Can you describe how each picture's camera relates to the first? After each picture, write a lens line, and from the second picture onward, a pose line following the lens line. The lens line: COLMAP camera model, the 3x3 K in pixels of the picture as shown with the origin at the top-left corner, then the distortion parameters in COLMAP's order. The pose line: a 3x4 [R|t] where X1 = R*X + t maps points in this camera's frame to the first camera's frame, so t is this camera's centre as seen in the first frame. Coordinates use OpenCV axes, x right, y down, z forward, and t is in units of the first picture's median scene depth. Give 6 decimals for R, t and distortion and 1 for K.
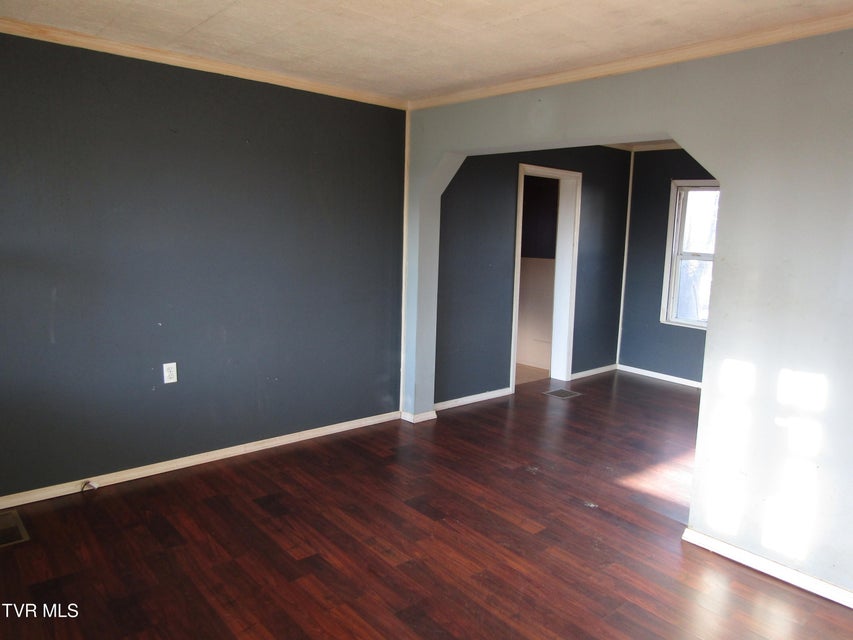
lens RADIAL K [[616.7, 0, 426.5], [0, 616.7, 320.0], [0, 0, 1]] dist [-0.008261, -0.003986]
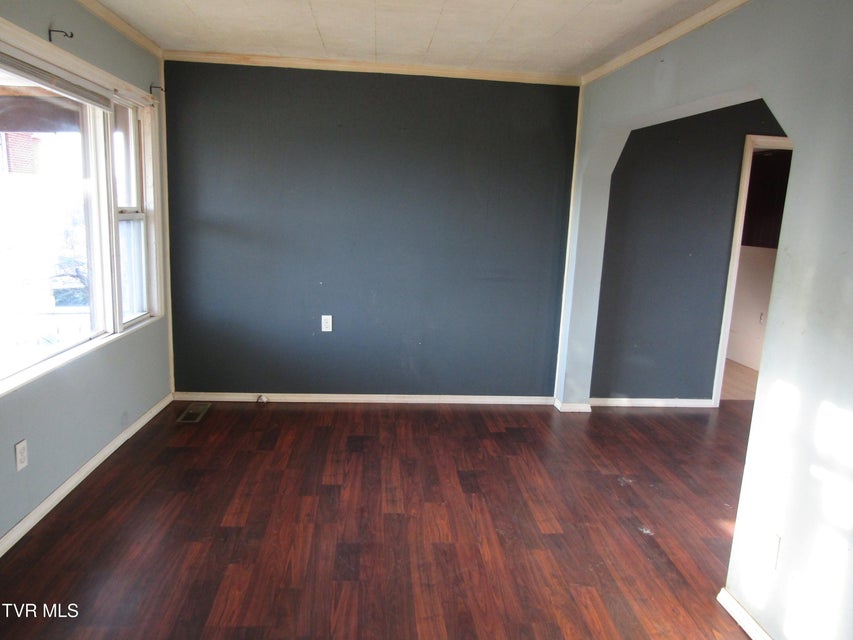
lens RADIAL K [[620.4, 0, 426.5], [0, 620.4, 320.0], [0, 0, 1]] dist [-0.009022, -0.004155]
pose [[0.805013, 0.113029, -0.582391, 0.502409], [-0.103017, 0.993402, 0.050400, -0.004378], [0.584245, 0.019424, 0.811345, 0.116262]]
